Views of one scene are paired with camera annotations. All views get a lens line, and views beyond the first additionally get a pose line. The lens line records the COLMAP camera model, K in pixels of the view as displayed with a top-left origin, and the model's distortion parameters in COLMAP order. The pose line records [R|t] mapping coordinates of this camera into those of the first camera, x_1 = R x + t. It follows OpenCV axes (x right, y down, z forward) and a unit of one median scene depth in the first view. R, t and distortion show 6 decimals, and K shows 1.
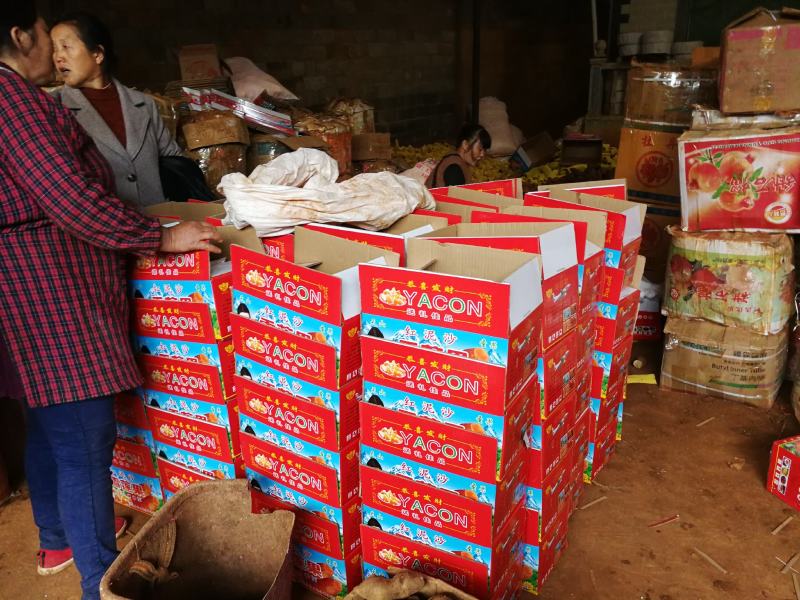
lens RADIAL K [[613.3, 0, 400.0], [0, 613.3, 300.0], [0, 0, 1]] dist [-0.002540, 0.000368]
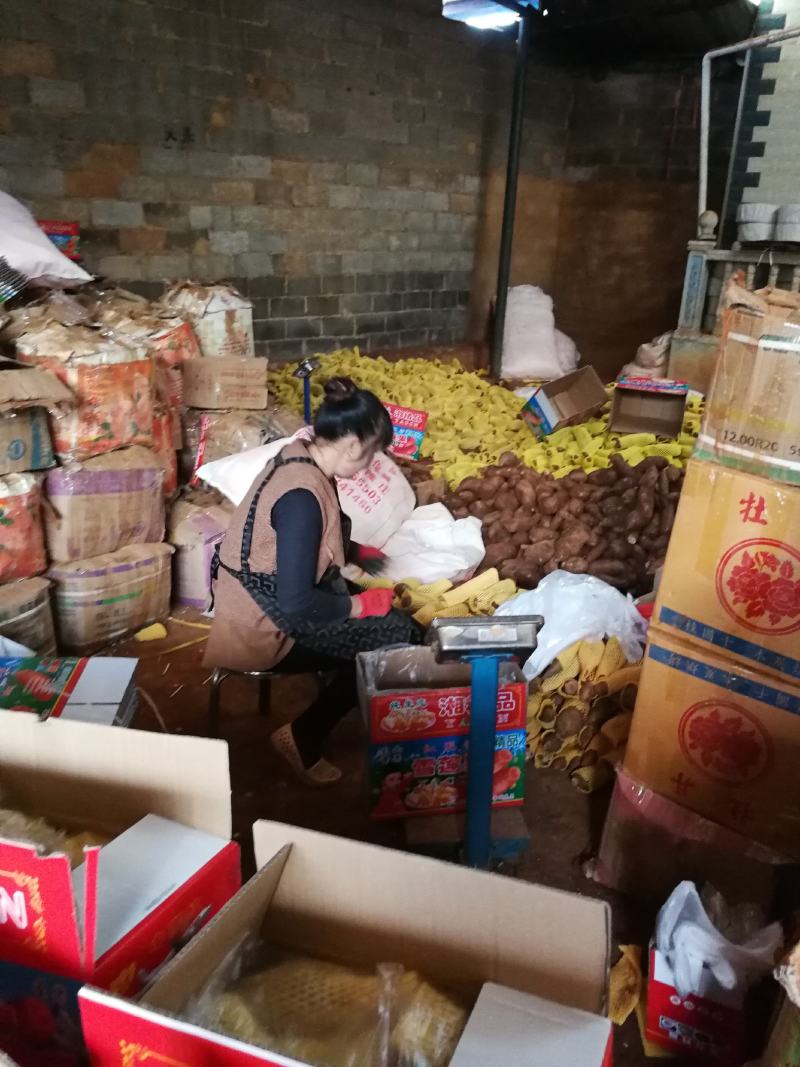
lens RADIAL K [[818.0, 0, 410.6], [0, 818.0, 531.0], [0, 0, 1]] dist [-0.002540, 0.000368]
pose [[0.995720, 0.090729, -0.017632, 0.085338], [-0.090743, 0.995874, 0.000001, -0.091751], [0.017559, 0.001599, 0.999845, 0.207738]]
